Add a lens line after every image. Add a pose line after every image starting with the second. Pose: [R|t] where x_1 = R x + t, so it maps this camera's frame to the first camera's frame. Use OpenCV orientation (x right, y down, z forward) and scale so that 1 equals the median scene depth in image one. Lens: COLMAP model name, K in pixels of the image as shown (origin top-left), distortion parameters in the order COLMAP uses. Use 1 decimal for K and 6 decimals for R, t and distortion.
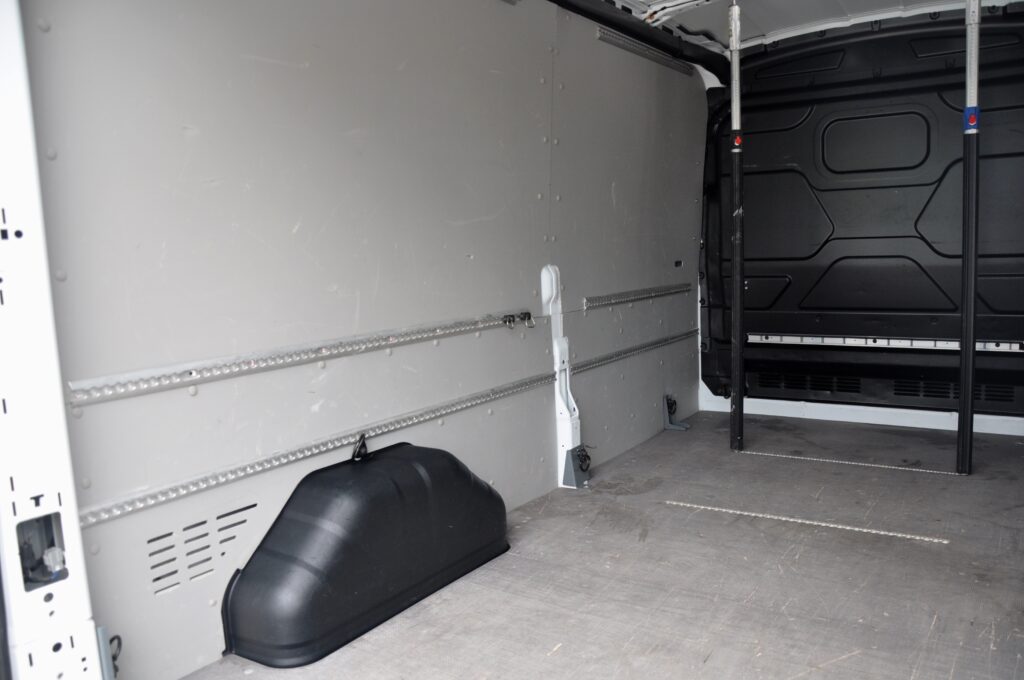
lens RADIAL K [[802.7, 0, 514.9], [0, 802.7, 347.1], [0, 0, 1]] dist [-0.154486, 0.121035]
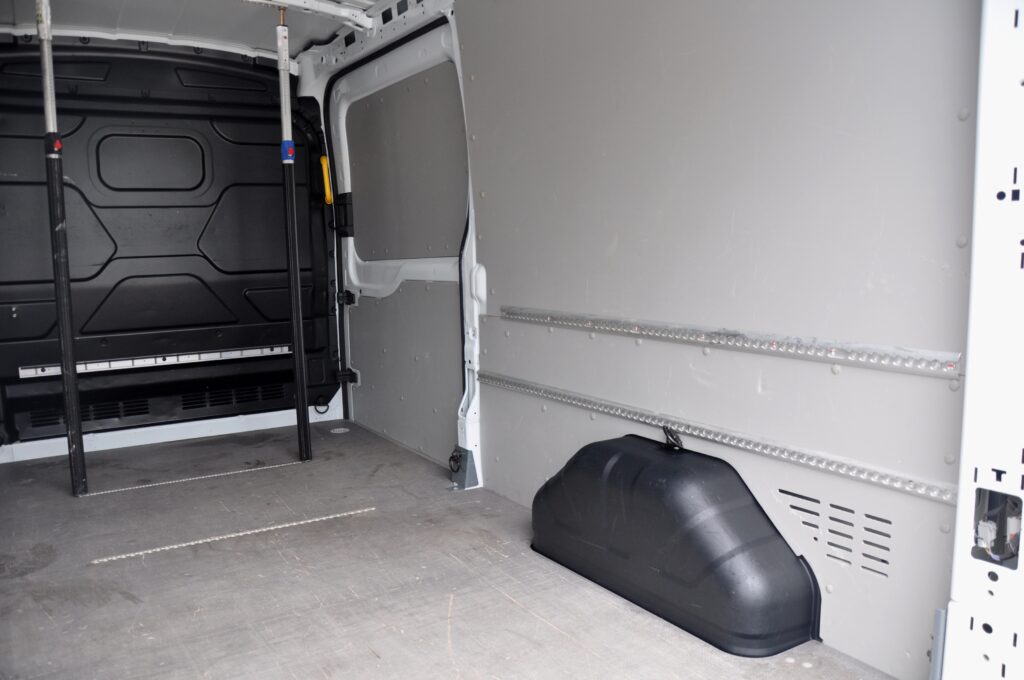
lens RADIAL K [[802.7, 0, 514.9], [0, 802.7, 347.1], [0, 0, 1]] dist [-0.154486, 0.121035]
pose [[0.405017, -0.085263, 0.910325, -0.311151], [0.118835, 0.992106, 0.040052, -0.011133], [-0.906554, 0.091957, 0.411952, 0.199578]]
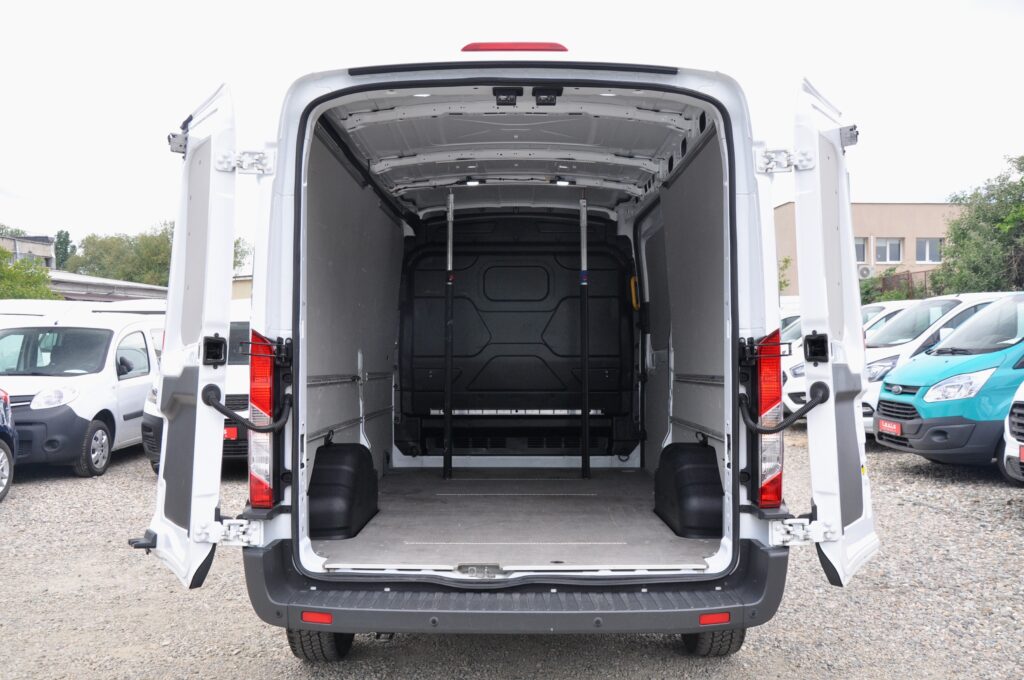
lens RADIAL K [[984.6, 0, 512.0], [0, 984.6, 340.0], [0, 0, 1]] dist [0.002565, 0.000059]
pose [[0.834217, 0.052825, 0.548901, -0.695752], [0.036759, 0.987860, -0.150936, 0.165823], [-0.550210, 0.146090, 0.822147, -0.679458]]
